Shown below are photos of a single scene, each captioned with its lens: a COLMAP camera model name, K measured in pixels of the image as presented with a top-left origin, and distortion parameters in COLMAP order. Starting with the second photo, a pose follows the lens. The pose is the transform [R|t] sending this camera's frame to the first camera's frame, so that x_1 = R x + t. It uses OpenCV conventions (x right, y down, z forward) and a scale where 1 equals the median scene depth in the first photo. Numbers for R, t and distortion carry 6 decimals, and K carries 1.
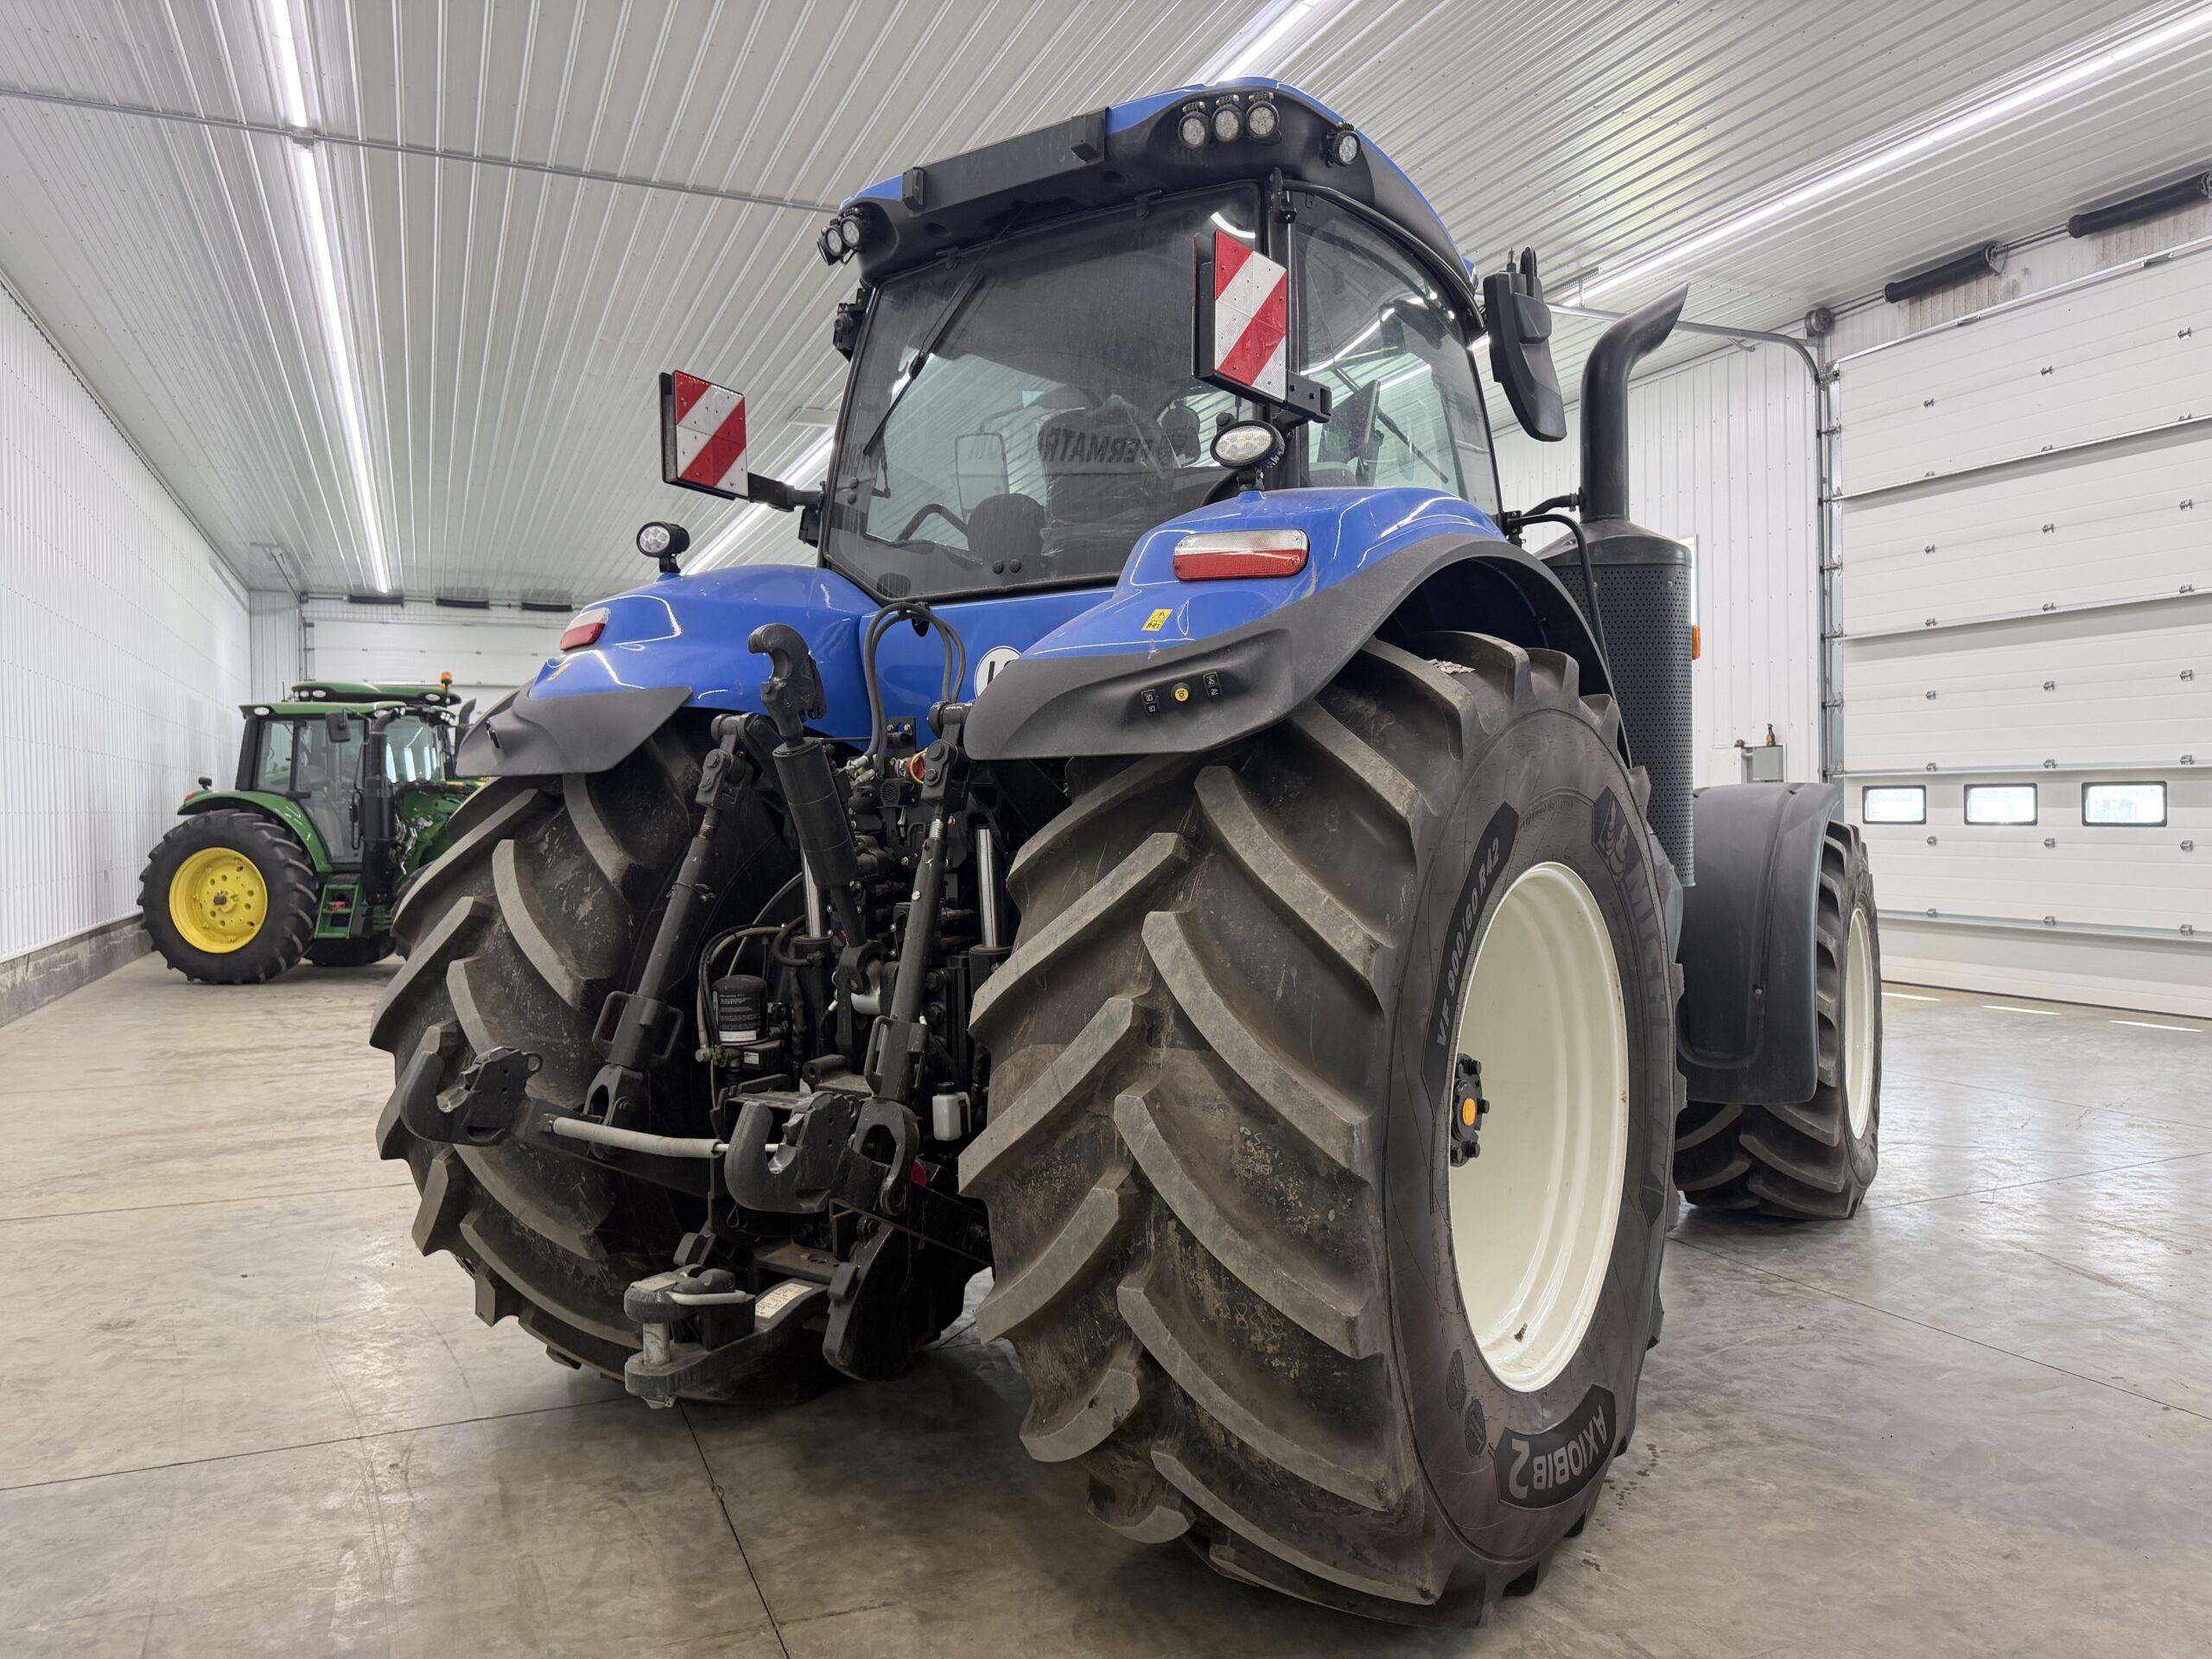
lens RADIAL K [[1565.6, 0, 1100.8], [0, 1565.6, 806.1], [0, 0, 1]] dist [0.025966, -0.030023]
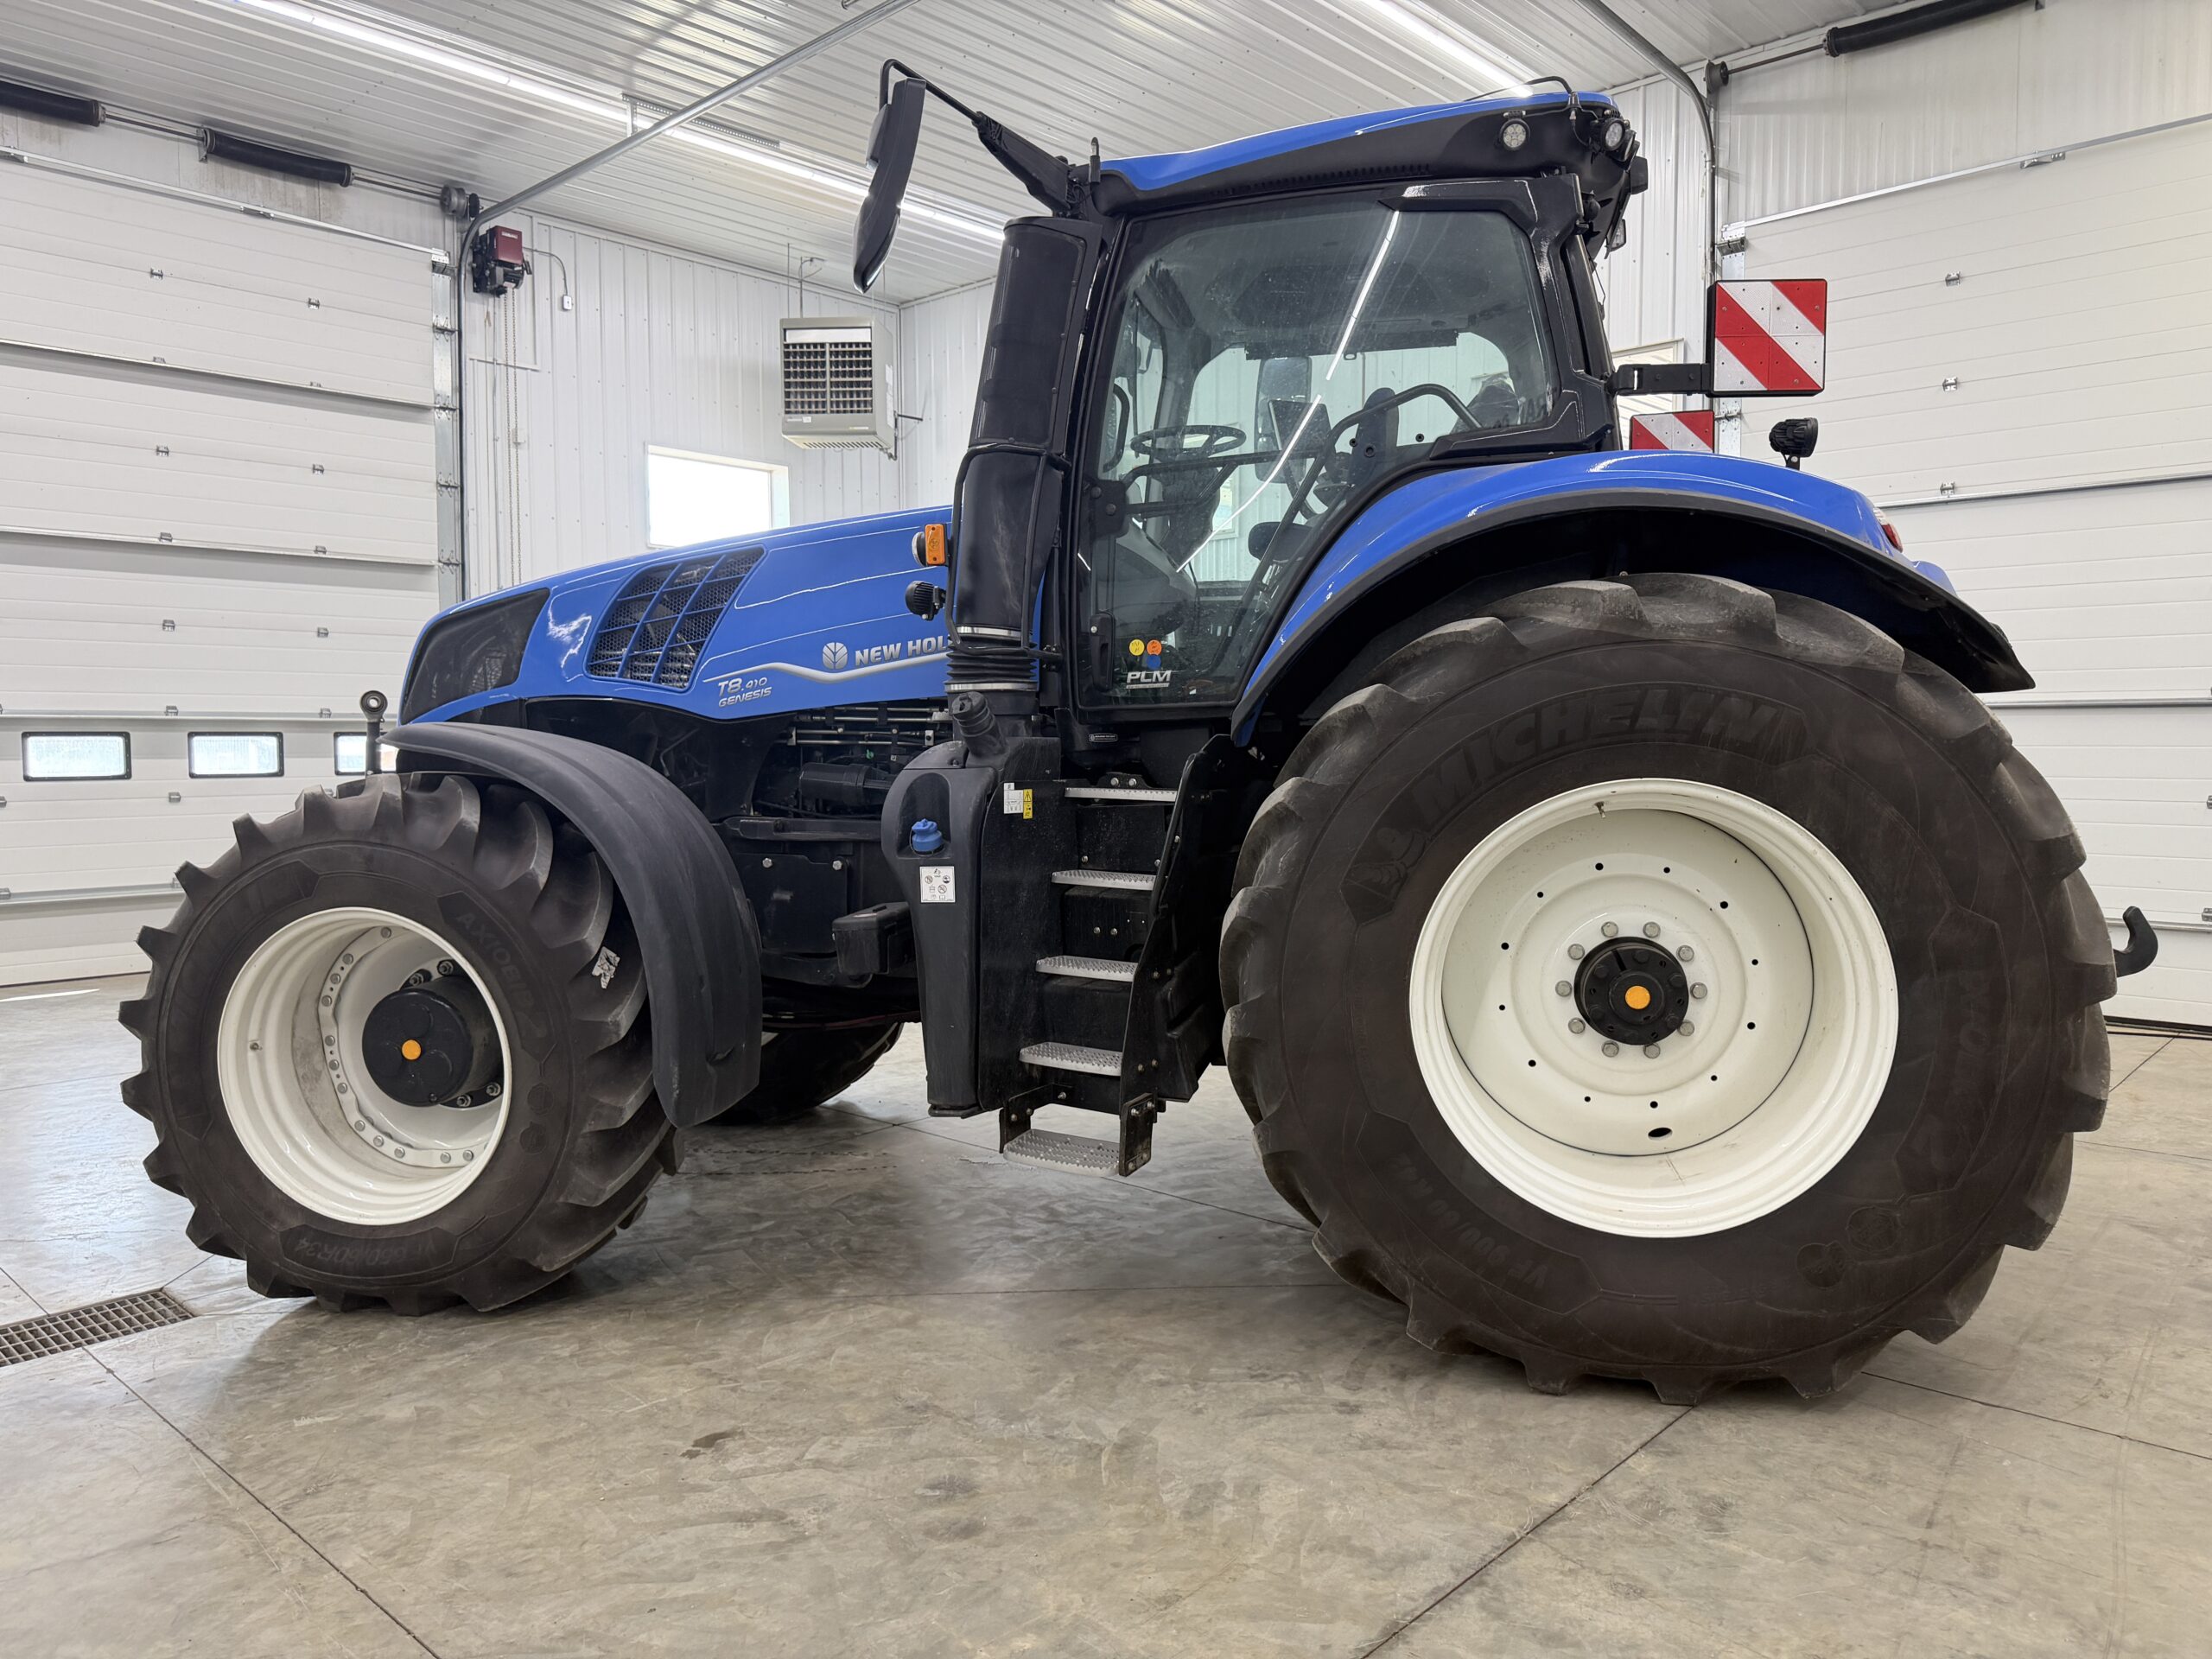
lens RADIAL K [[1565.6, 0, 1109.6], [0, 1565.6, 829.1], [0, 0, 1]] dist [0.025966, -0.030023]
pose [[-0.403731, -0.036436, 0.914152, -0.336575], [0.010695, 0.998950, 0.044539, 0.005454], [-0.914815, 0.027759, -0.402917, 0.606751]]
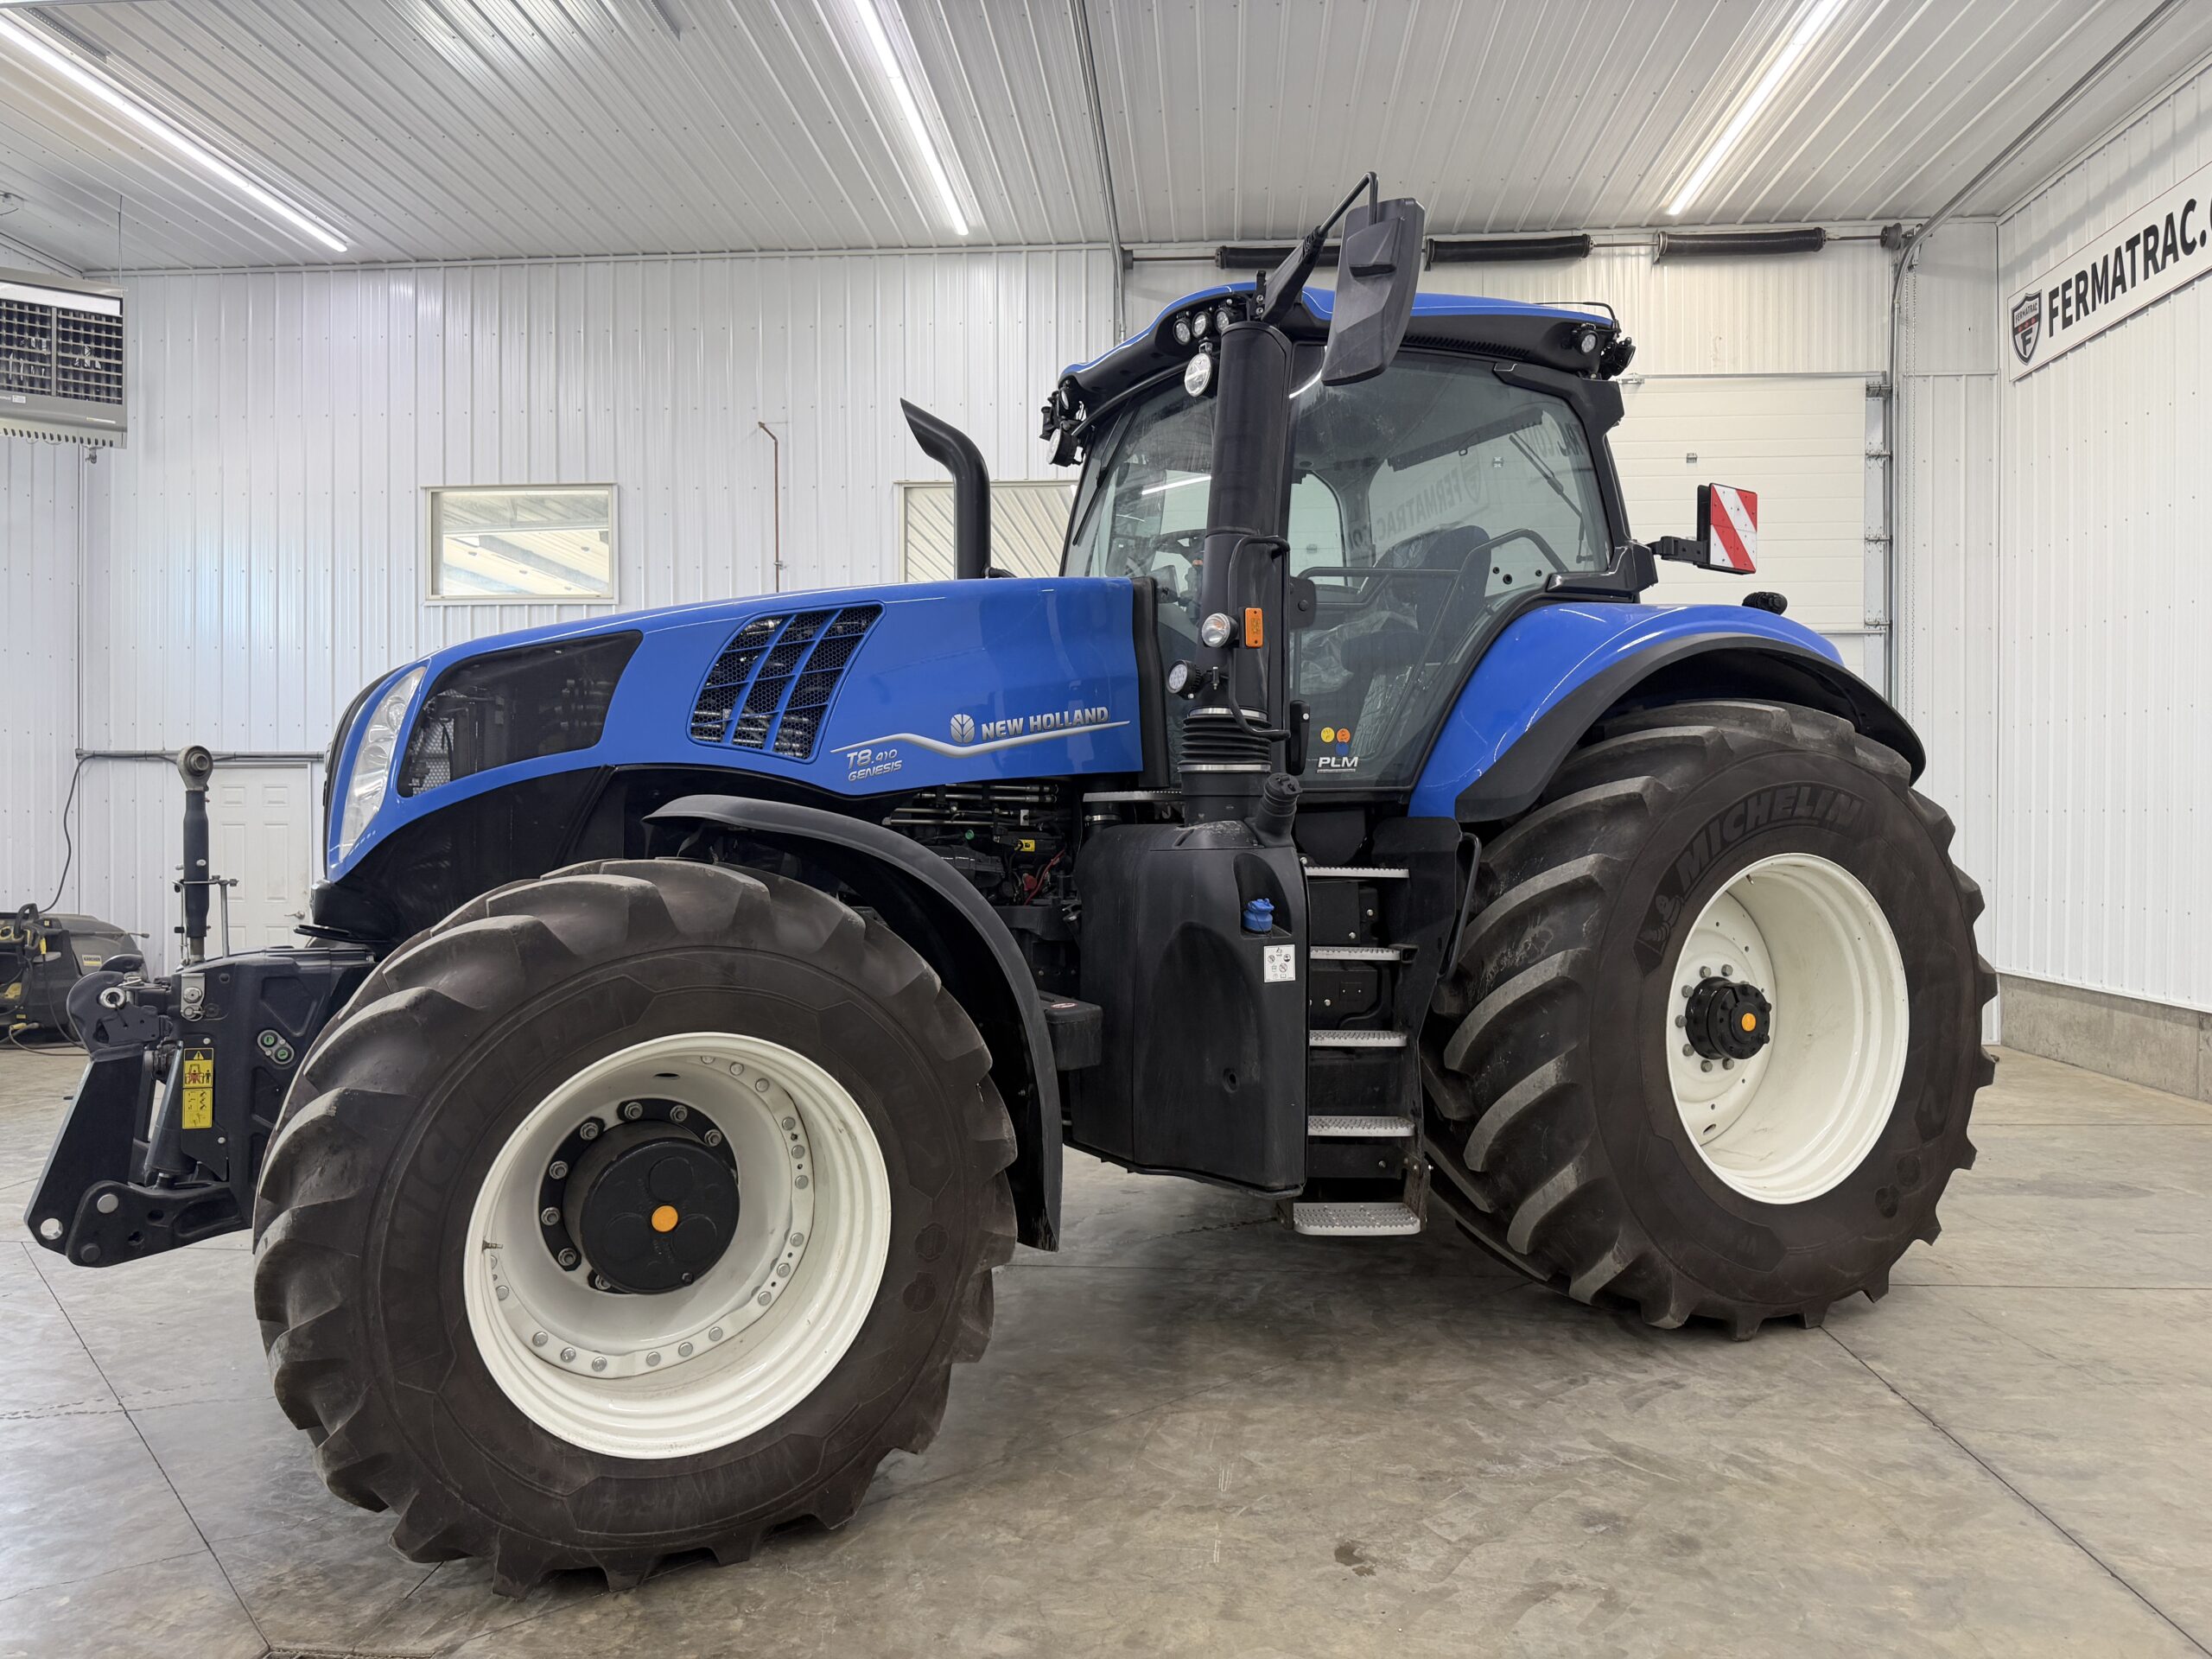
lens RADIAL K [[1565.6, 0, 1104.7], [0, 1565.6, 840.8], [0, 0, 1]] dist [0.025966, -0.030023]
pose [[-0.886115, 0.008360, 0.463391, -0.135604], [0.011168, 0.999932, 0.003316, 0.003829], [-0.463332, 0.008113, -0.886148, 0.823468]]
